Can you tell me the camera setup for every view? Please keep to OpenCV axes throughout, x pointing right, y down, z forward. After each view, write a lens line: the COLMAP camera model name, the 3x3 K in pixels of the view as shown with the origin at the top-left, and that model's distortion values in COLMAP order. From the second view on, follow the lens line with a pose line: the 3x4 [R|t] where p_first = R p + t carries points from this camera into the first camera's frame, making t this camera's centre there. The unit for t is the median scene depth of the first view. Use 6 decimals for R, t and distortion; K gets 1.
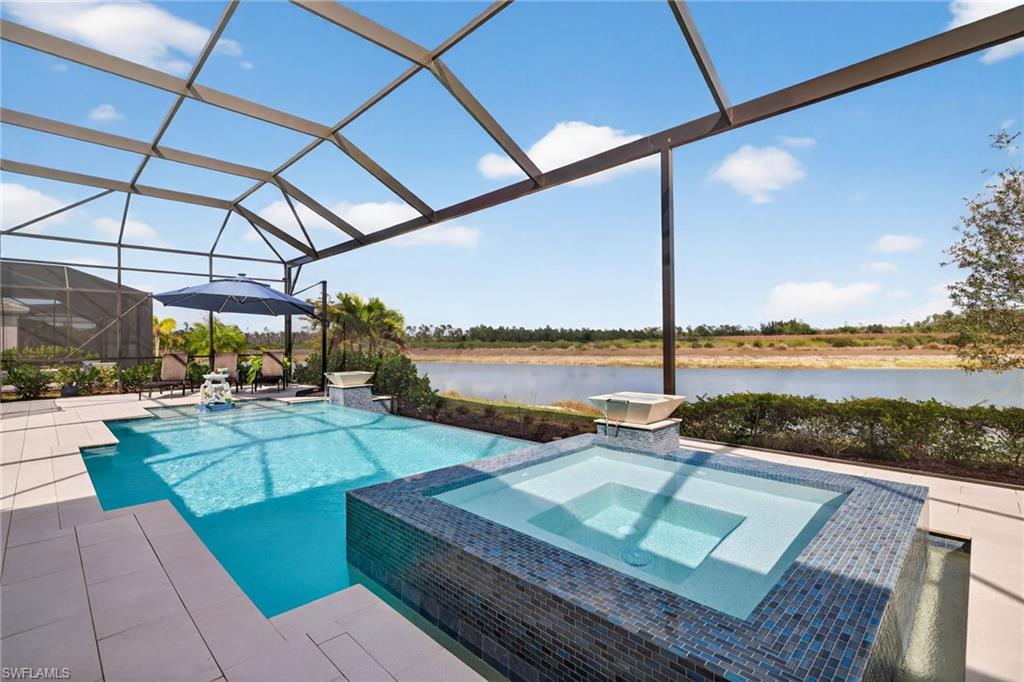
lens RADIAL K [[471.9, 0, 512.0], [0, 471.9, 341.0], [0, 0, 1]] dist [-0.000865, -0.000247]
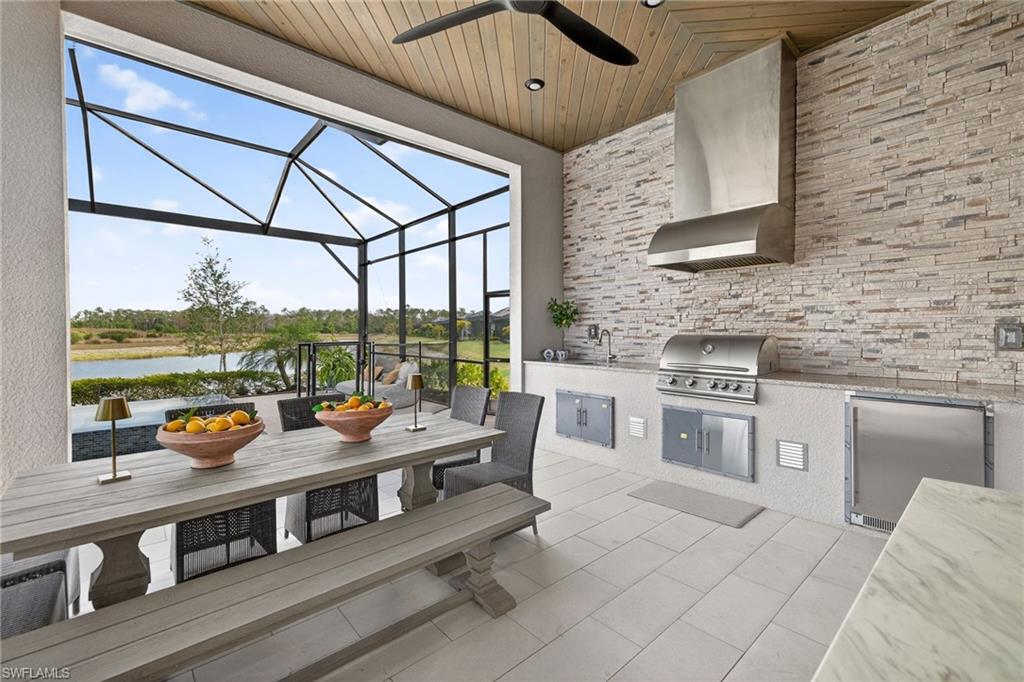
lens RADIAL K [[438.4, 0, 509.5], [0, 438.4, 338.1], [0, 0, 1]] dist [0.007189, -0.000172]
pose [[0.070732, -0.003203, 0.997490, -0.532262], [-0.002116, 0.999992, 0.003361, -0.008959], [-0.997493, -0.002348, 0.070724, -0.316421]]
